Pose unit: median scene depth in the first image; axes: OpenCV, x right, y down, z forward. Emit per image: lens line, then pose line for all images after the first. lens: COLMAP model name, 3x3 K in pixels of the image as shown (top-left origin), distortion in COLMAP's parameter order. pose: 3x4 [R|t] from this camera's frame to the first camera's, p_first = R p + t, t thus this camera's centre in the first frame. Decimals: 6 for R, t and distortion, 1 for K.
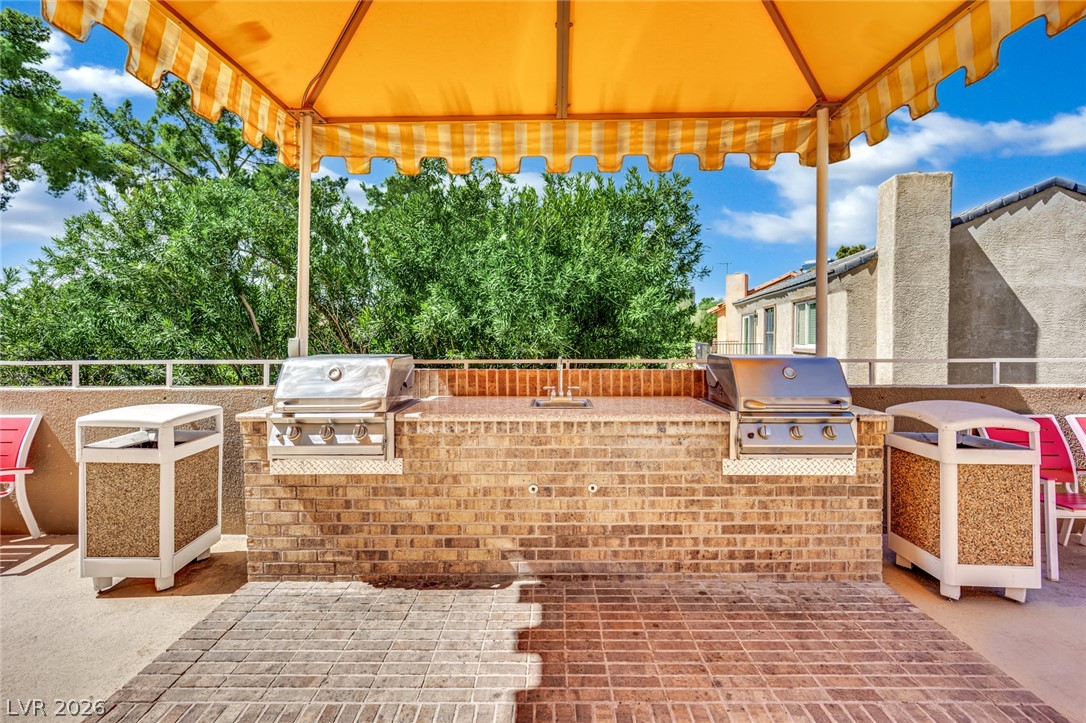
lens RADIAL K [[468.2, 0, 550.0], [0, 468.2, 336.3], [0, 0, 1]] dist [-0.020194, -0.000232]
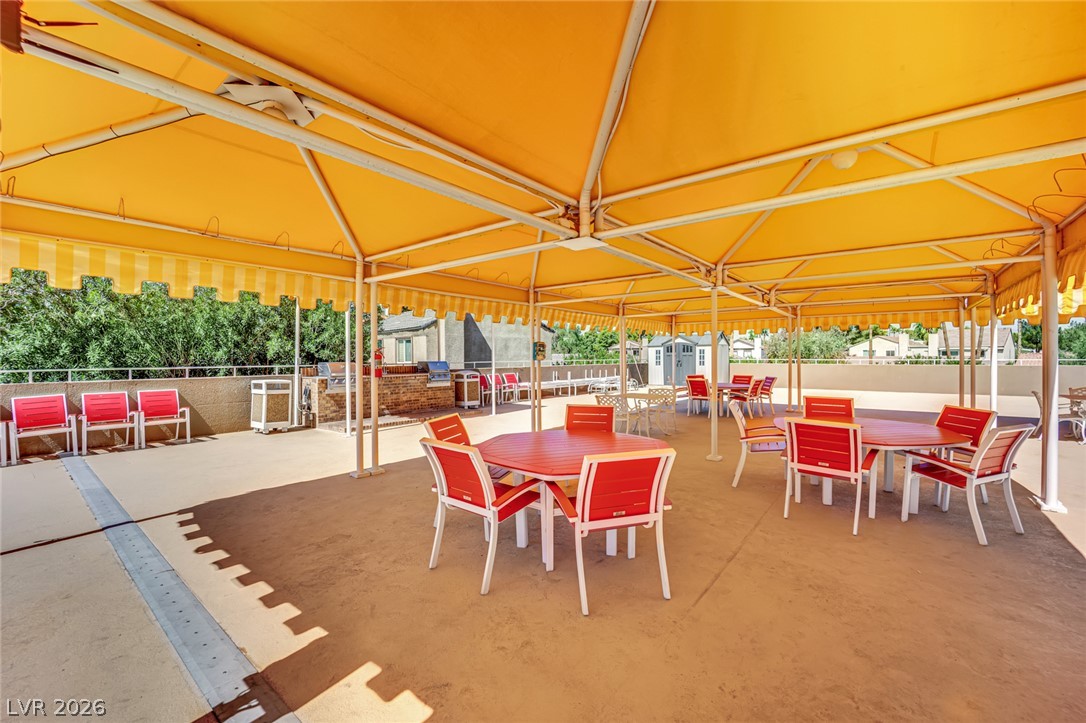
lens RADIAL K [[457.3, 0, 543.0], [0, 457.3, 361.5], [0, 0, 1]] dist [-0.044243, 0.000334]
pose [[0.629723, -0.007639, 0.776782, -2.297946], [0.002729, 0.999967, 0.007622, 0.018388], [-0.776815, -0.002680, 0.629723, -2.600027]]
